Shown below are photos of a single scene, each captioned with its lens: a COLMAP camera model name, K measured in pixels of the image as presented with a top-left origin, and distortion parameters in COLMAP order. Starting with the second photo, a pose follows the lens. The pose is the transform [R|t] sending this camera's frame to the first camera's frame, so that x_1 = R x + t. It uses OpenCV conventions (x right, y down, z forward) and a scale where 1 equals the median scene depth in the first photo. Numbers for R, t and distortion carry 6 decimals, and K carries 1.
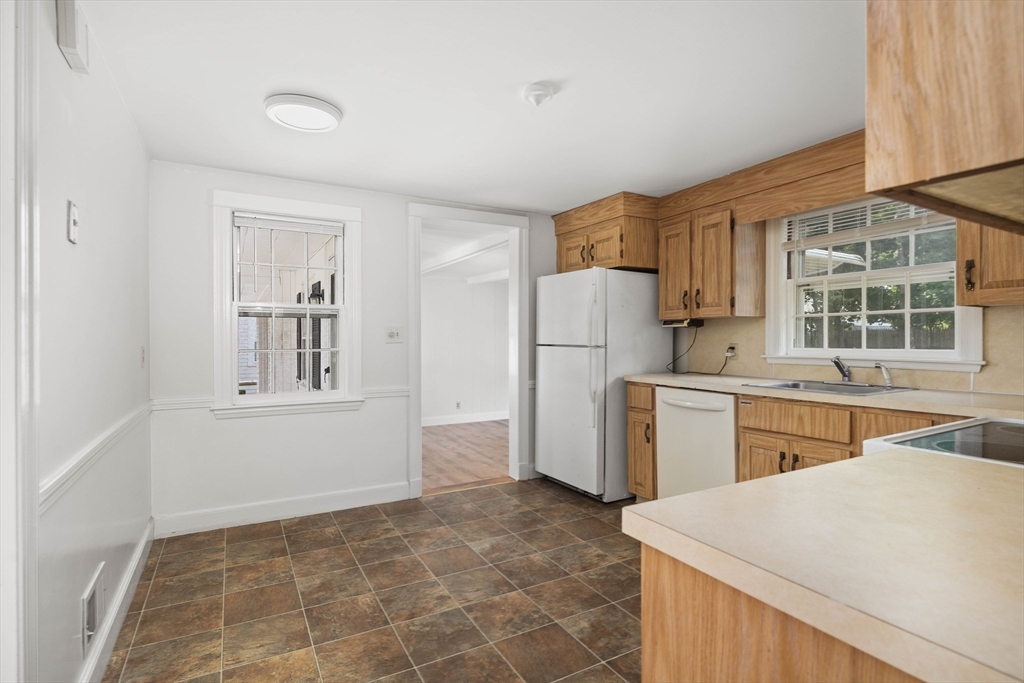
lens RADIAL K [[500.7, 0, 512.0], [0, 500.7, 341.5], [0, 0, 1]] dist [-0.057979, -0.000237]
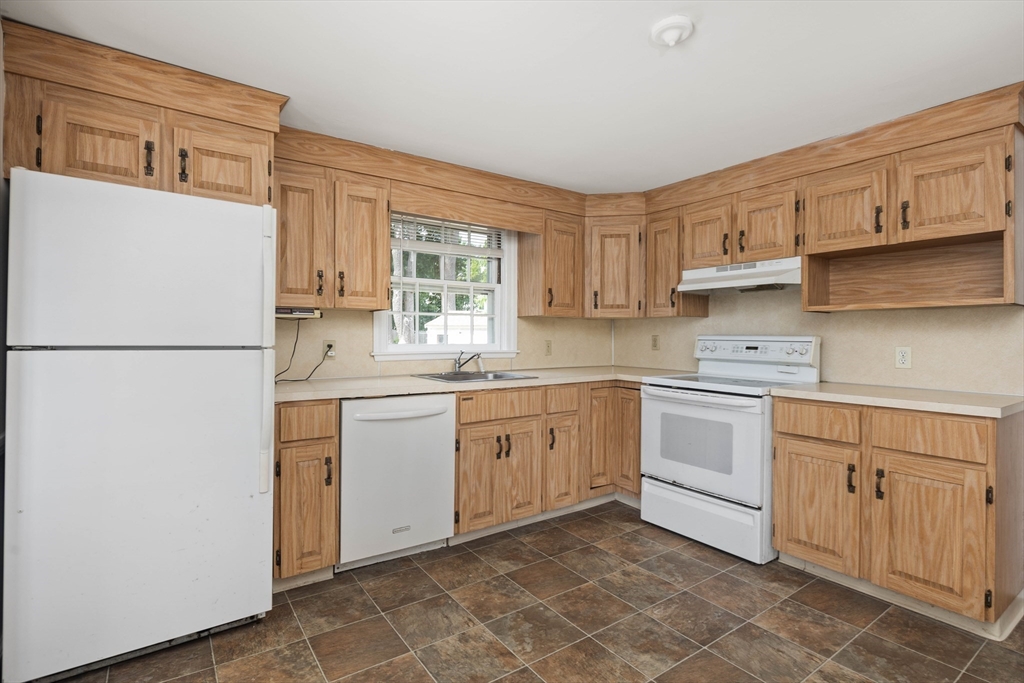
lens RADIAL K [[500.4, 0, 516.5], [0, 500.4, 330.1], [0, 0, 1]] dist [0.000783, -0.001222]
pose [[-0.120619, 0.012811, 0.992616, -0.458798], [-0.004254, 0.999901, -0.013422, -0.002881], [-0.992690, -0.005842, -0.120552, 0.840204]]
